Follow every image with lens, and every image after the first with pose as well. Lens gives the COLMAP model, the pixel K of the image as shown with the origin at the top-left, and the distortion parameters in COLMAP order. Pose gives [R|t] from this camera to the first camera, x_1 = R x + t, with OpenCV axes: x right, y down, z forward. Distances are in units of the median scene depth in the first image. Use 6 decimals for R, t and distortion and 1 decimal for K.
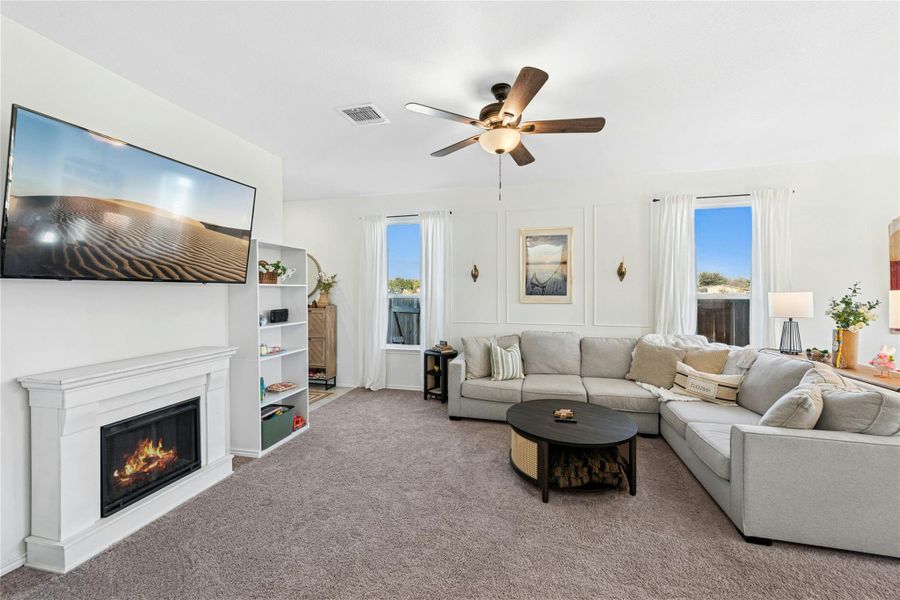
lens RADIAL K [[366.2, 0, 453.1], [0, 366.2, 292.9], [0, 0, 1]] dist [-0.000477, -0.001955]
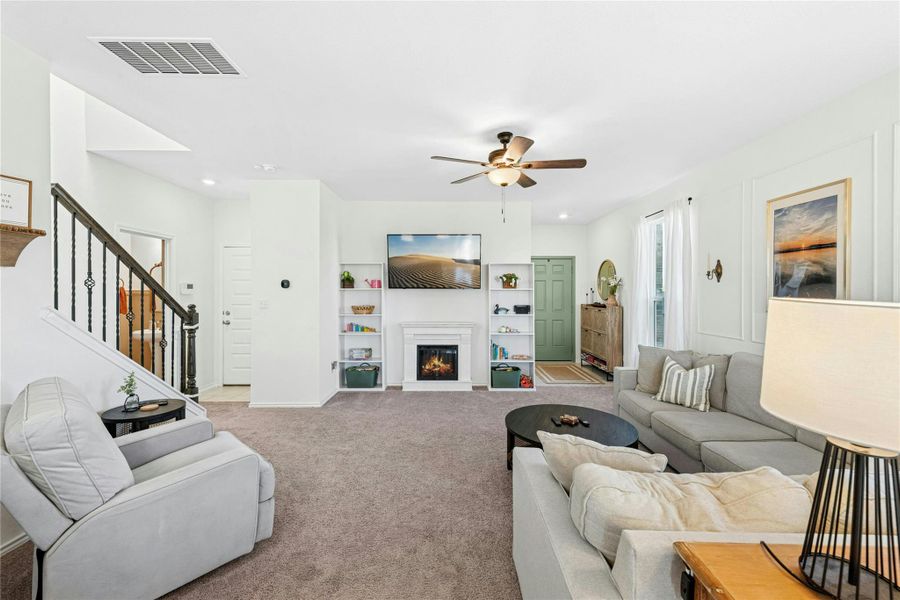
lens RADIAL K [[366.2, 0, 448.3], [0, 366.2, 294.5], [0, 0, 1]] dist [-0.000477, -0.001955]
pose [[0.221316, 0.002936, -0.975198, 0.722956], [-0.010413, 0.999946, 0.000648, 0.002132], [0.975146, 0.010011, 0.221335, 0.284880]]
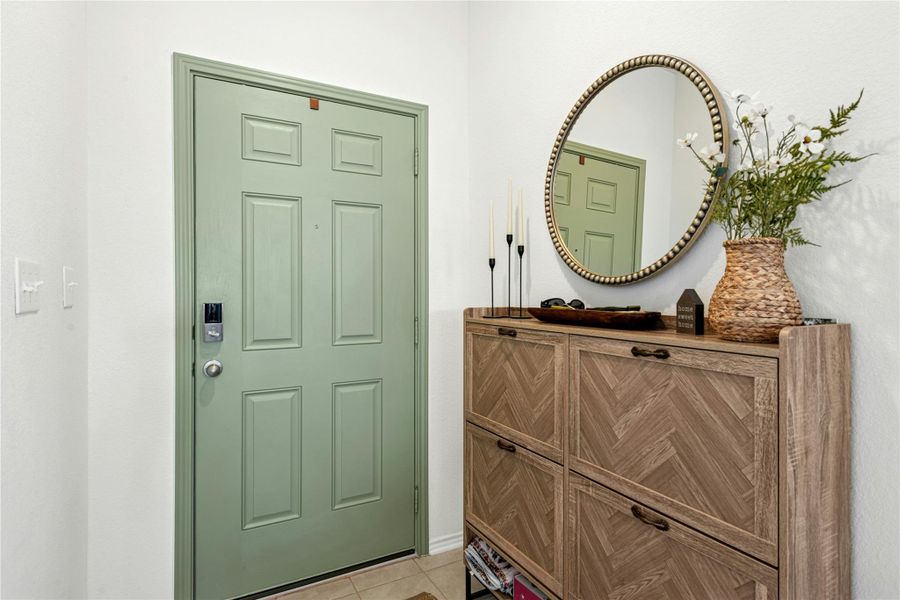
lens RADIAL K [[463.8, 0, 448.7], [0, 463.8, 295.6], [0, 0, 1]] dist [-0.001900, -0.000057]
pose [[0.662396, 0.000689, -0.749154, -0.328517], [-0.007464, 0.999956, -0.005679, 0.028166], [0.749117, 0.009353, 0.662372, 0.871257]]
